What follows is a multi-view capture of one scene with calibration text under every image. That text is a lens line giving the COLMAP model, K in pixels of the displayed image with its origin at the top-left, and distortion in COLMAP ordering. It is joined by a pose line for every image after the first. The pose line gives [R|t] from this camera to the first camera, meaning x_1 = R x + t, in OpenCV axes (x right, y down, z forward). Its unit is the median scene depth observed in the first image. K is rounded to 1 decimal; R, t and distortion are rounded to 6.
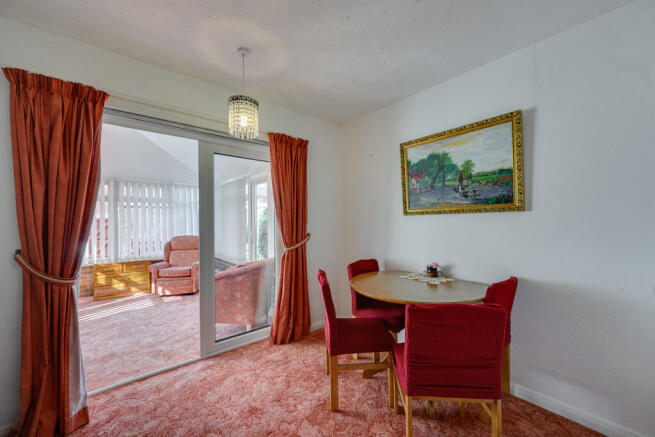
lens RADIAL K [[251.9, 0, 327.8], [0, 251.9, 221.4], [0, 0, 1]] dist [-0.002483, -0.000029]
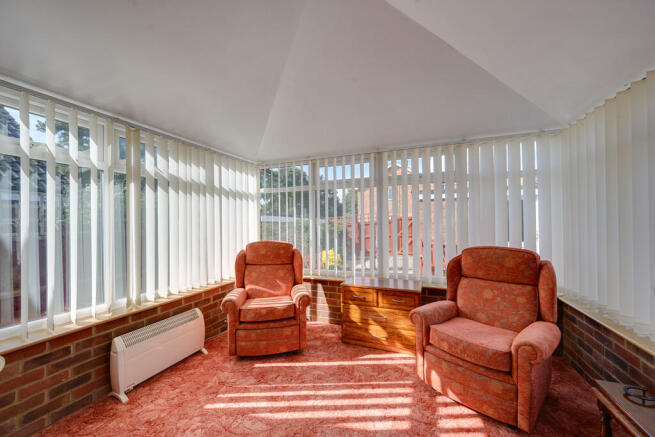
lens RADIAL K [[251.9, 0, 327.9], [0, 251.9, 222.8], [0, 0, 1]] dist [-0.002483, -0.000029]
pose [[0.461923, -0.001324, -0.886919, -0.317462], [0.011083, 0.999929, 0.004280, 0.010572], [0.886851, -0.011807, 0.461905, 0.557557]]
